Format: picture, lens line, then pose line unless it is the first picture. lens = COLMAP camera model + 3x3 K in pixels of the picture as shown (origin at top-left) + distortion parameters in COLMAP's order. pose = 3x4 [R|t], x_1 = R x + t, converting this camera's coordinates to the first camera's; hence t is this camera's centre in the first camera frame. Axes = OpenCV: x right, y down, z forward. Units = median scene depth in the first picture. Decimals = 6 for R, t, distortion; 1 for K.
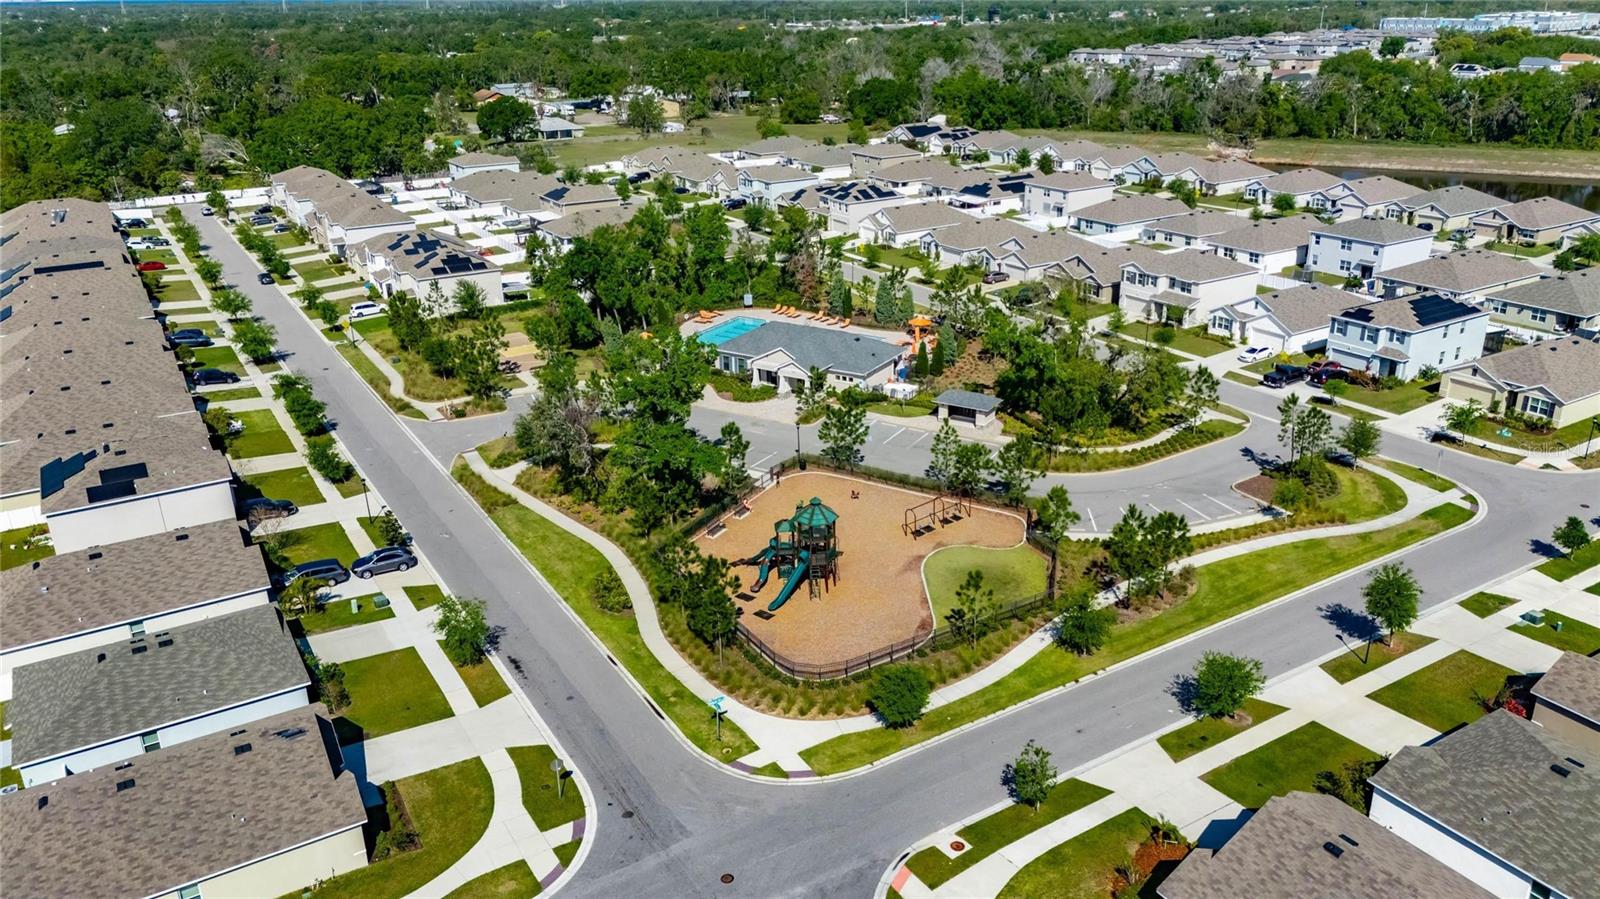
lens RADIAL K [[1168.0, 0, 809.6], [0, 1168.0, 457.9], [0, 0, 1]] dist [0.091237, -0.103908]
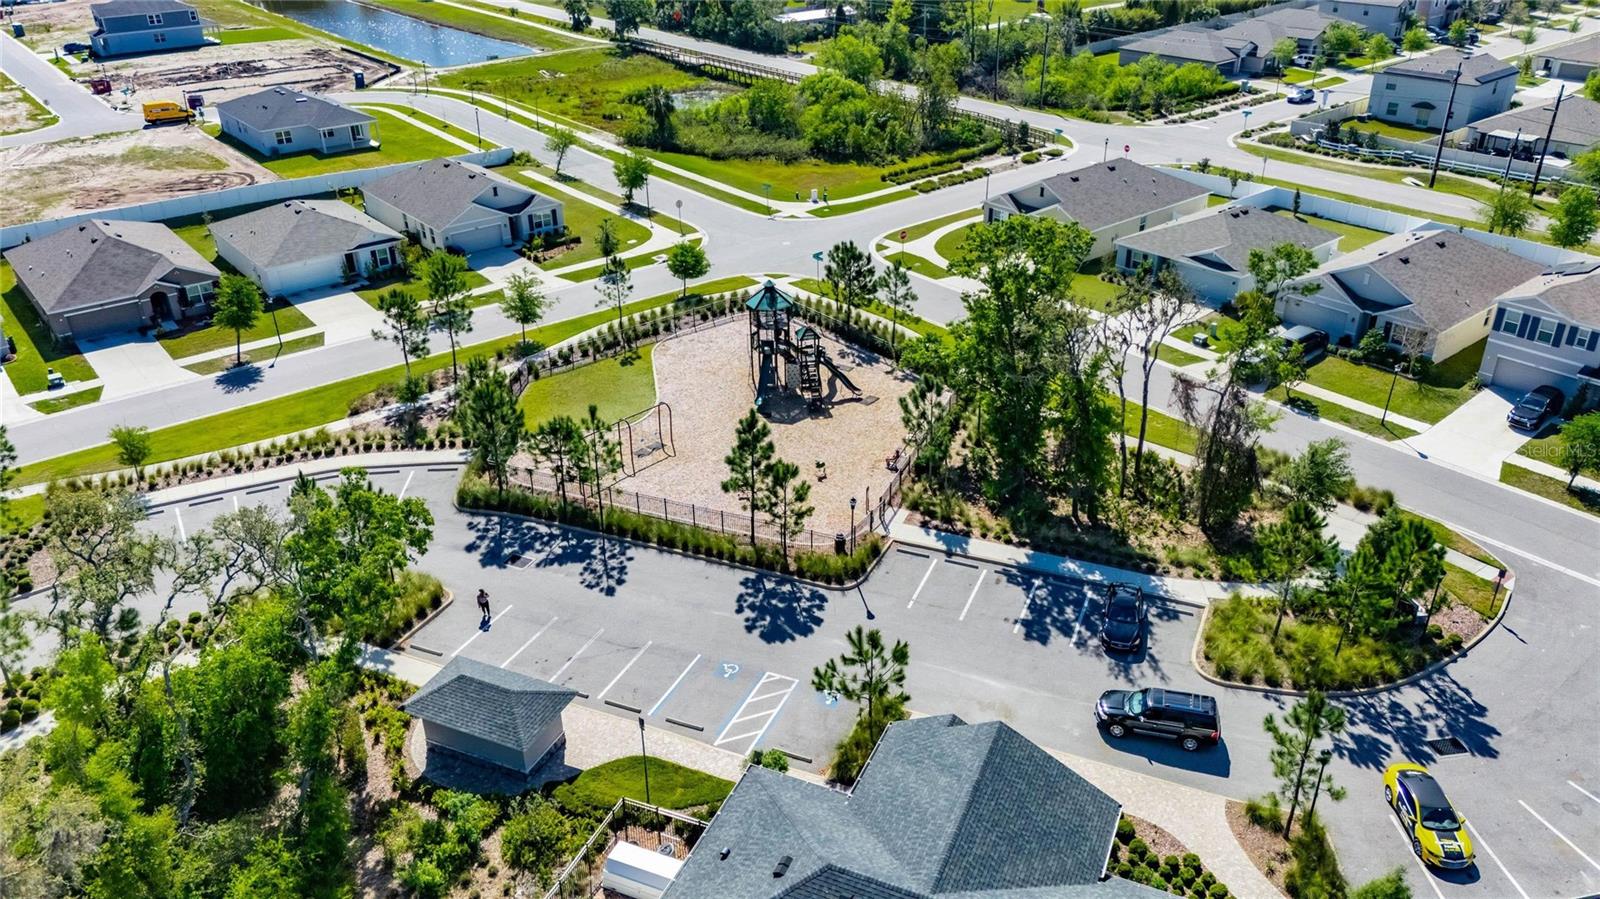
lens RADIAL K [[1157.3, 0, 811.9], [0, 1157.3, 471.2], [0, 0, 1]] dist [0.089027, -0.094198]
pose [[-0.989725, 0.092402, -0.109118, 0.055595], [-0.027121, 0.627967, 0.777767, -0.378560], [0.140390, 0.772735, -0.619008, 1.092802]]
